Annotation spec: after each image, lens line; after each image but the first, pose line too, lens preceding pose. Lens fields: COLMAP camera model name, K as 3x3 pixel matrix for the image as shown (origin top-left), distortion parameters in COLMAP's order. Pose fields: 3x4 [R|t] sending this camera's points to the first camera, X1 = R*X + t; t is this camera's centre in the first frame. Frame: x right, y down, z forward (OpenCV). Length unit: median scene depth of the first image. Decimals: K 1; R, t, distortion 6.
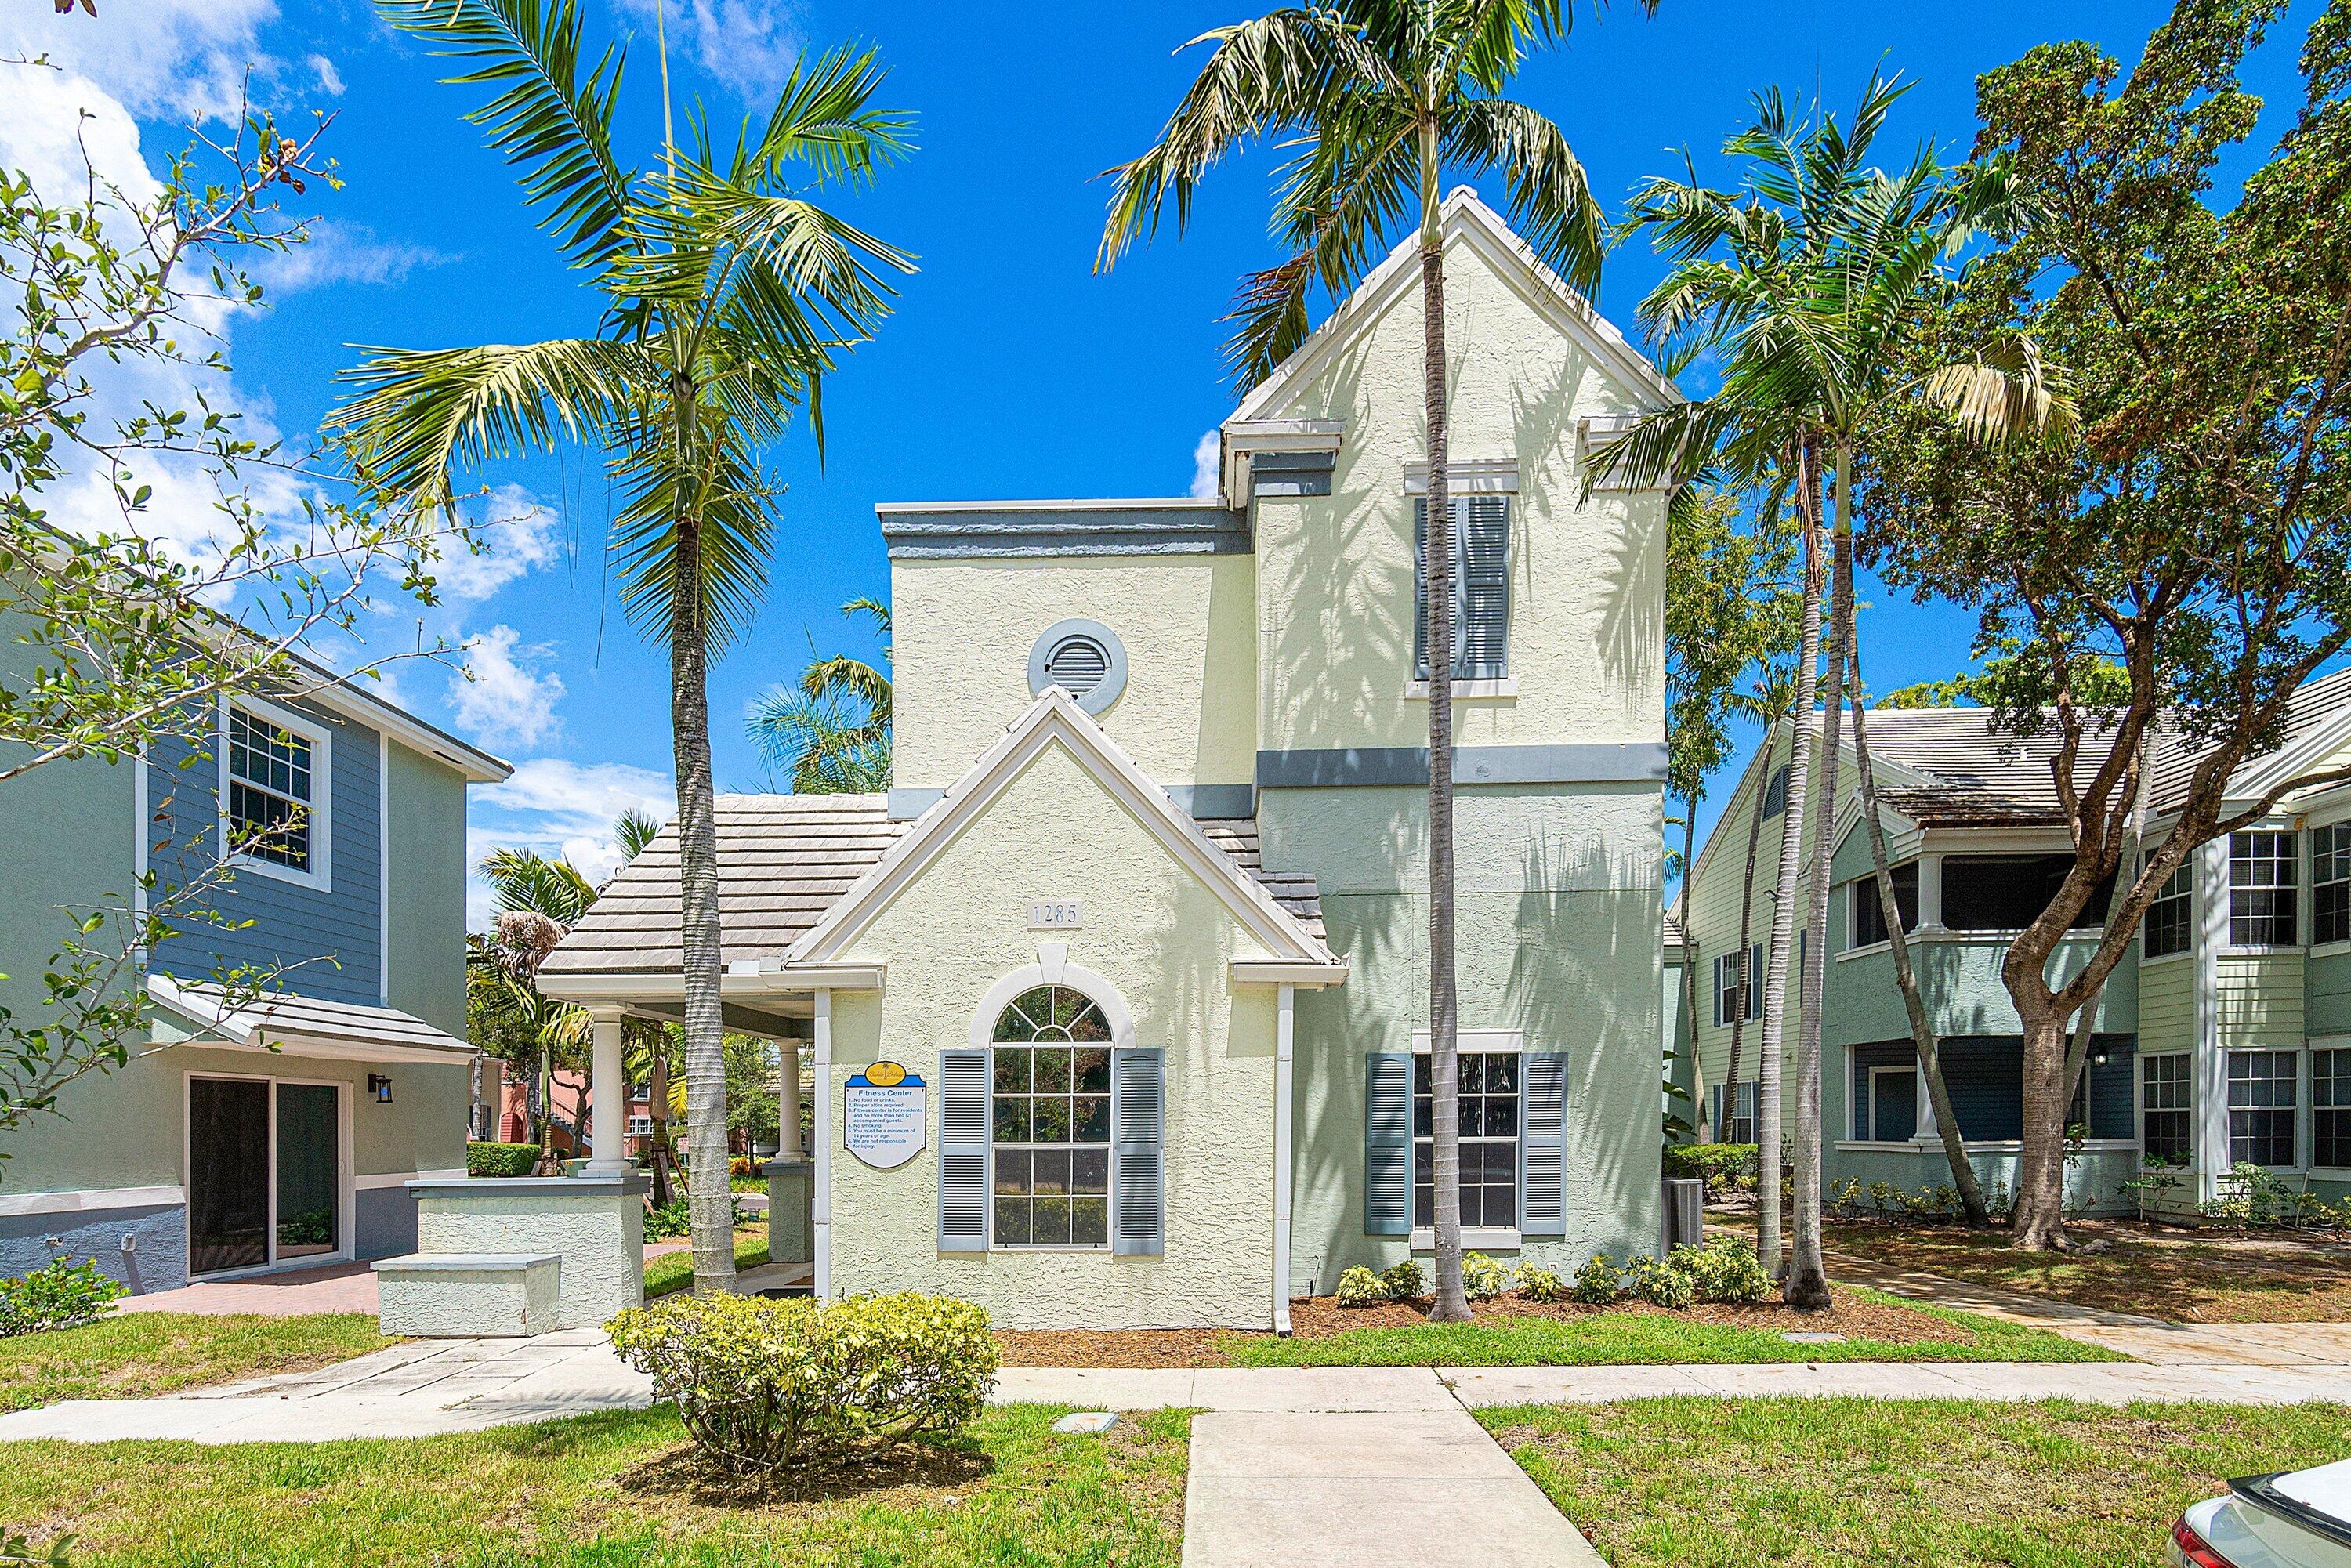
lens RADIAL K [[1296.7, 0, 1175.1], [0, 1296.7, 753.1], [0, 0, 1]] dist [-0.004794, -0.000979]
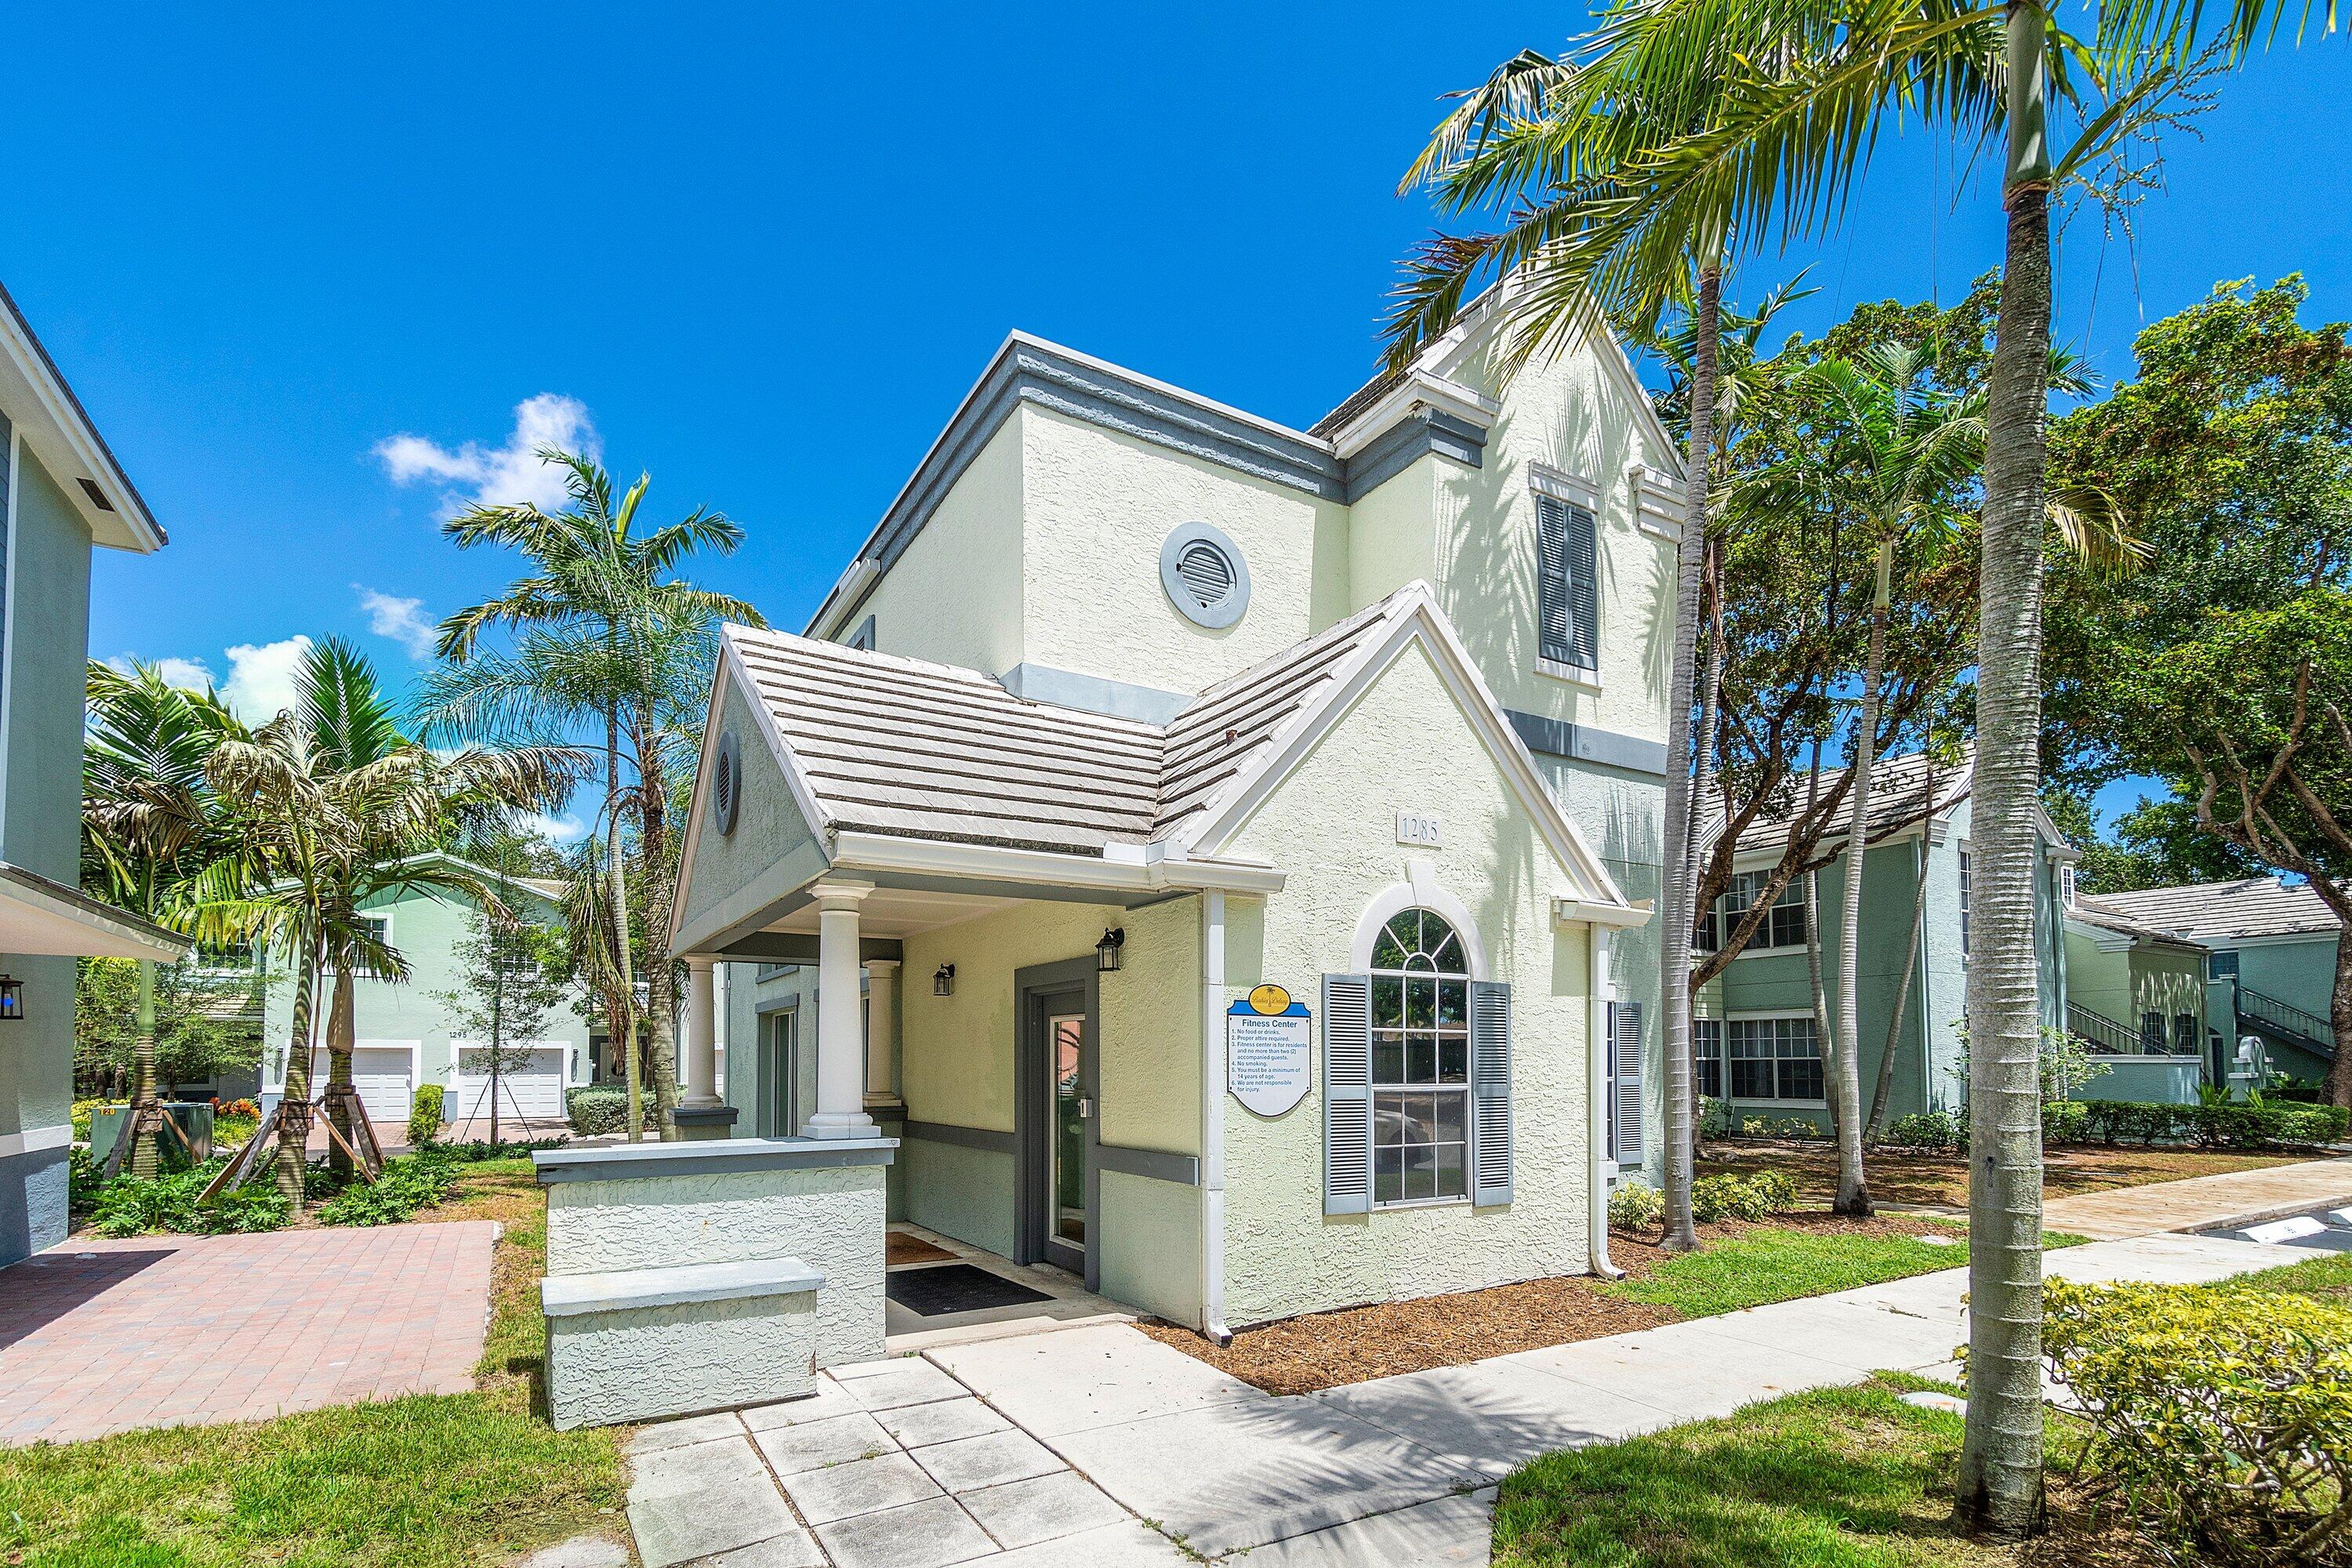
lens RADIAL K [[1083.5, 0, 1170.7], [0, 1083.5, 769.2], [0, 0, 1]] dist [-0.002034, 0.000448]
pose [[0.849400, 0.144018, 0.507719, -0.633823], [-0.149416, 0.988308, -0.030372, 0.133466], [-0.506157, -0.050064, 0.860987, 0.451127]]
